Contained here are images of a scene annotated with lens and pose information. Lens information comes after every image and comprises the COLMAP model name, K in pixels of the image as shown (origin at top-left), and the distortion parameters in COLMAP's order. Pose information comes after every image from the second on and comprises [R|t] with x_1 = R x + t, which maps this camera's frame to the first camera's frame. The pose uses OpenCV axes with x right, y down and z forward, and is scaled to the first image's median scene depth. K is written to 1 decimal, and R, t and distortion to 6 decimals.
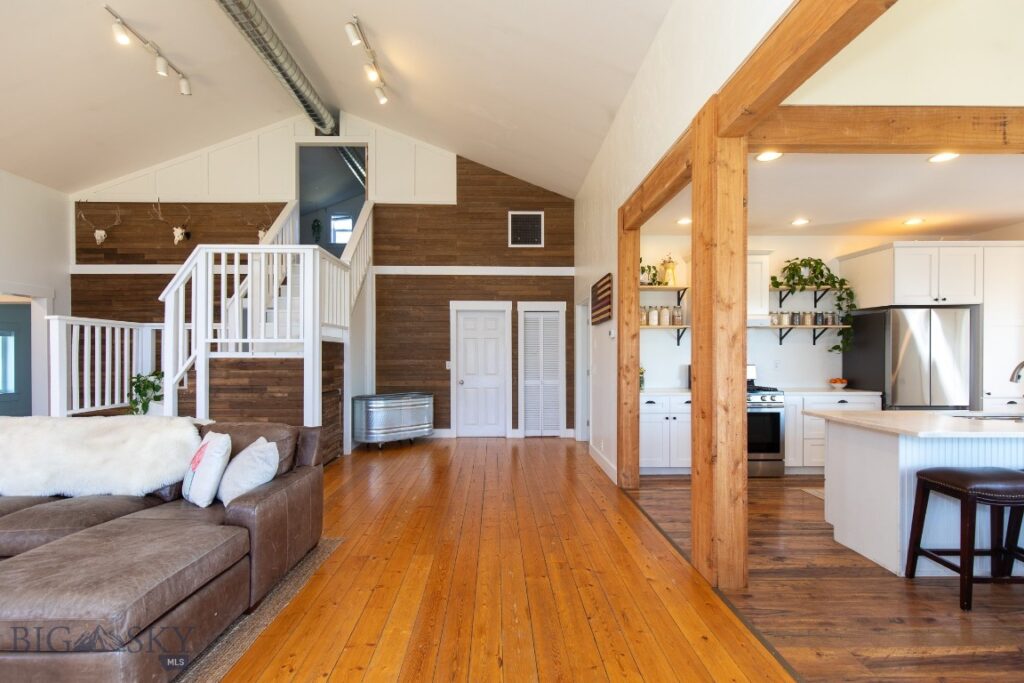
lens RADIAL K [[489.6, 0, 506.1], [0, 489.6, 353.8], [0, 0, 1]] dist [0.002851, -0.000614]
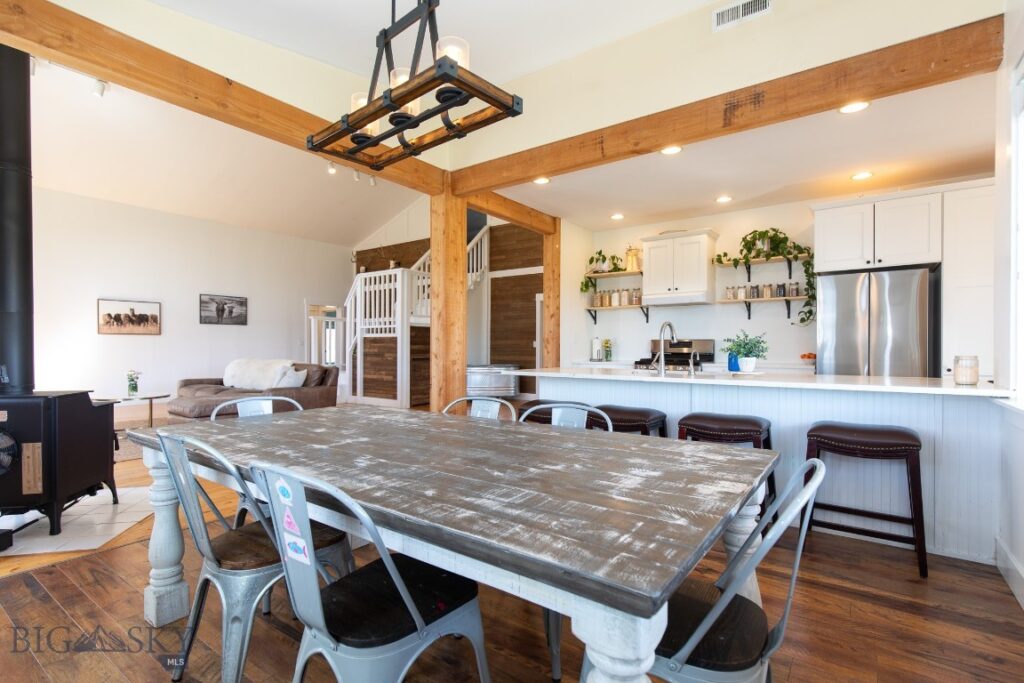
lens RADIAL K [[487.9, 0, 492.6], [0, 487.9, 344.7], [0, 0, 1]] dist [-0.000374, 0.000006]
pose [[0.786572, -0.000558, -0.617499, 0.828166], [-0.000301, 0.999999, -0.001287, 0.036991], [0.617499, 0.001198, 0.786571, -0.102675]]
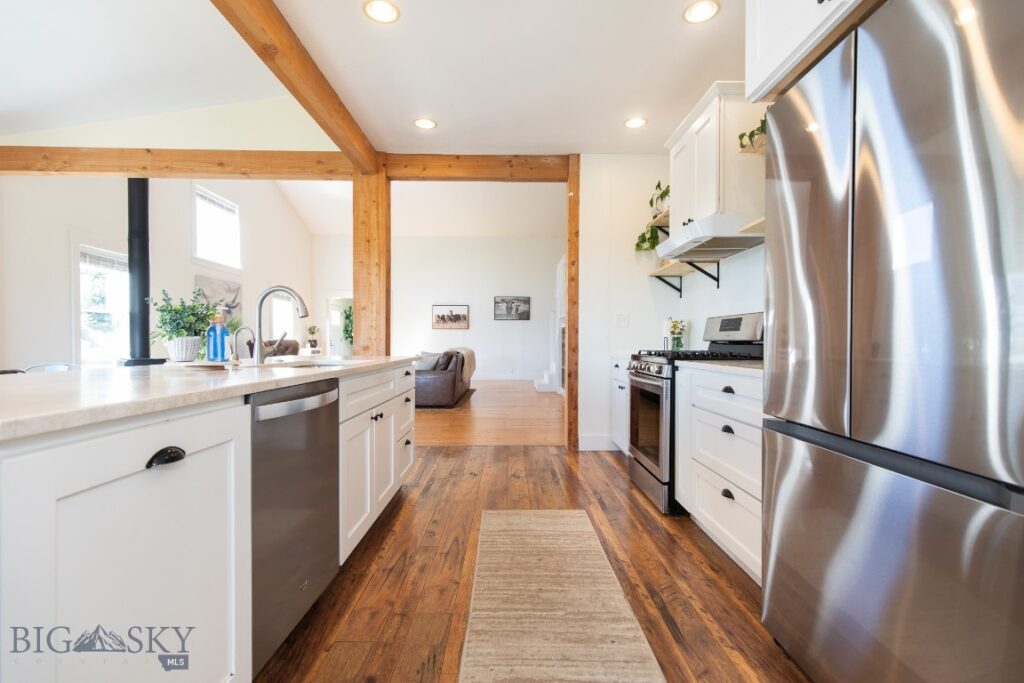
lens RADIAL K [[458.9, 0, 512.3], [0, 458.9, 344.5], [0, 0, 1]] dist [0.002374, 0.000165]
pose [[-0.001967, 0.008652, -0.999961, 1.026674], [-0.001958, 0.999961, 0.008656, 0.054538], [0.999996, 0.001975, -0.001950, 0.789920]]
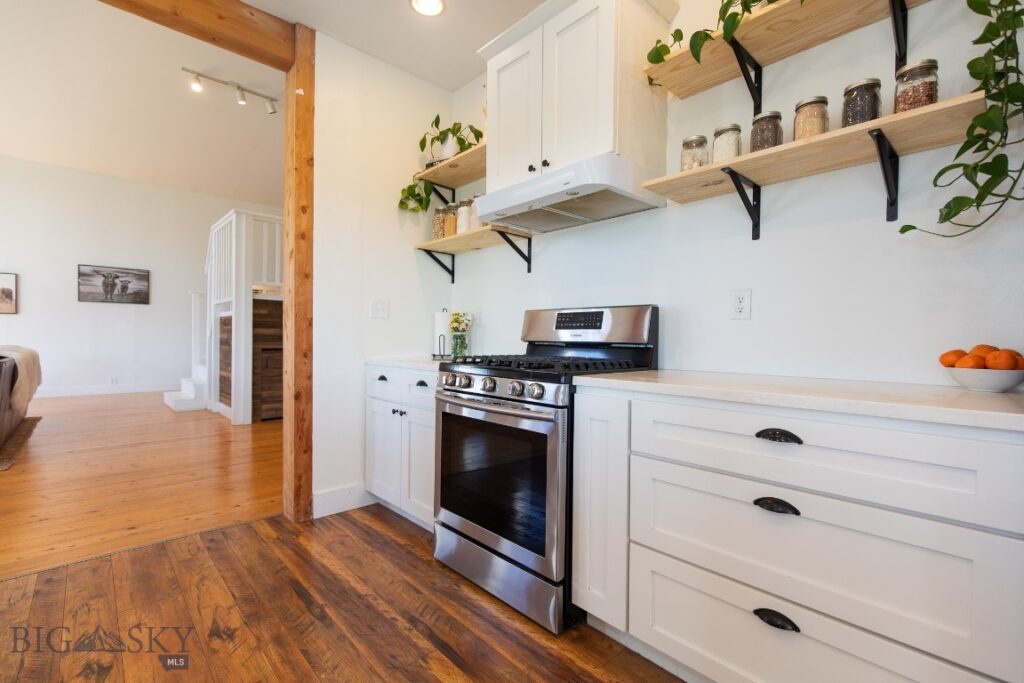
lens RADIAL K [[458.9, 0, 512.3], [0, 458.9, 344.5], [0, 0, 1]] dist [0.002374, 0.000165]
pose [[0.672256, 0.018741, -0.740082, 0.736486], [-0.011873, 0.999824, 0.014533, 0.050992], [0.740224, -0.000982, 0.672360, 0.734233]]
